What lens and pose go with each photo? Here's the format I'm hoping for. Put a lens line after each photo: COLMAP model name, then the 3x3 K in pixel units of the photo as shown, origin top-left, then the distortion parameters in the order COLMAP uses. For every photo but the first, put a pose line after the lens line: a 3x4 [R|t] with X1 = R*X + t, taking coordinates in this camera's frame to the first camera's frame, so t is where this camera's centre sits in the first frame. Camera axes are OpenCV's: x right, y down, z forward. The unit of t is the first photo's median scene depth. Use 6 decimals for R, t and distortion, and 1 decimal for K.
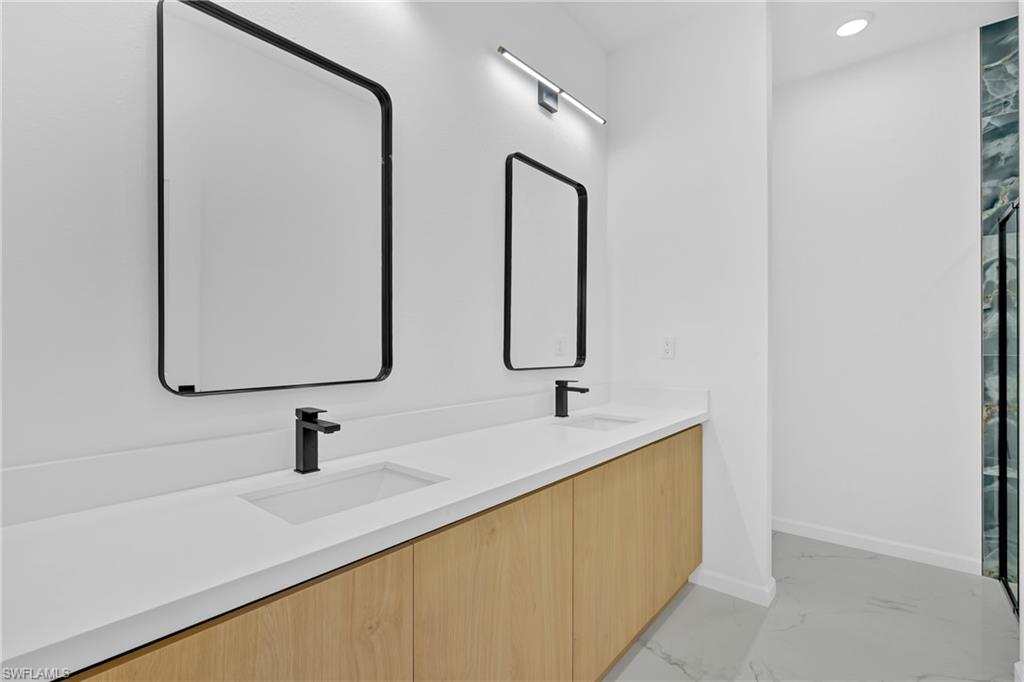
lens RADIAL K [[450.5, 0, 511.0], [0, 450.5, 335.7], [0, 0, 1]] dist [-0.001079, -0.000121]
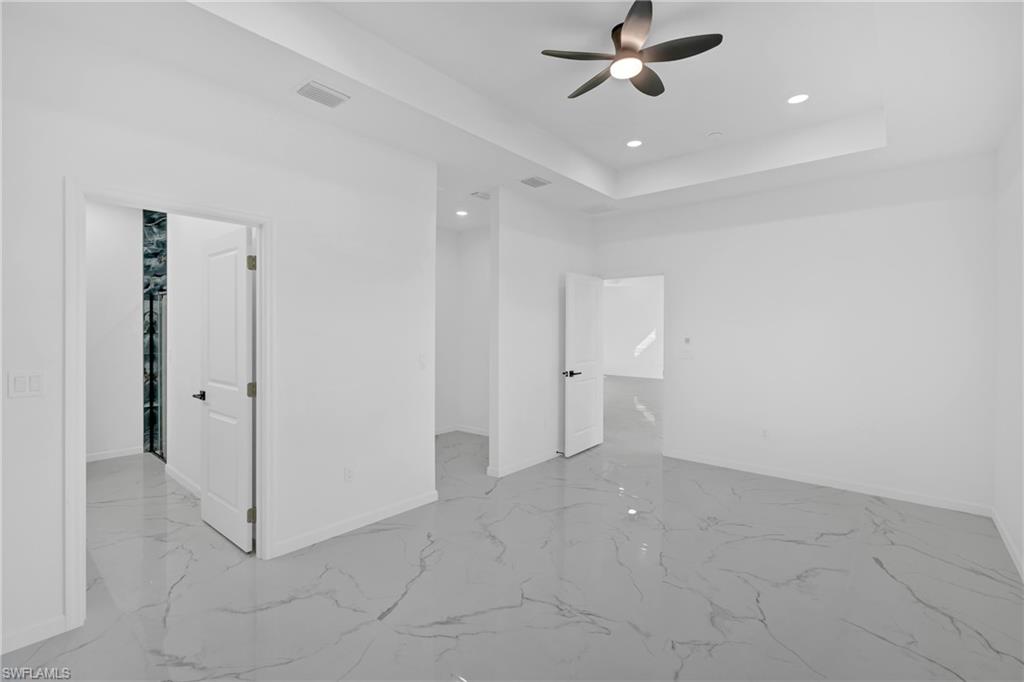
lens RADIAL K [[450.5, 0, 511.0], [0, 450.5, 335.7], [0, 0, 1]] dist [-0.001079, -0.000121]
pose [[0.067324, 0.002903, 0.997727, -1.052279], [0.002758, 0.999991, -0.003095, -0.035307], [-0.997727, 0.002960, 0.067316, -0.963776]]
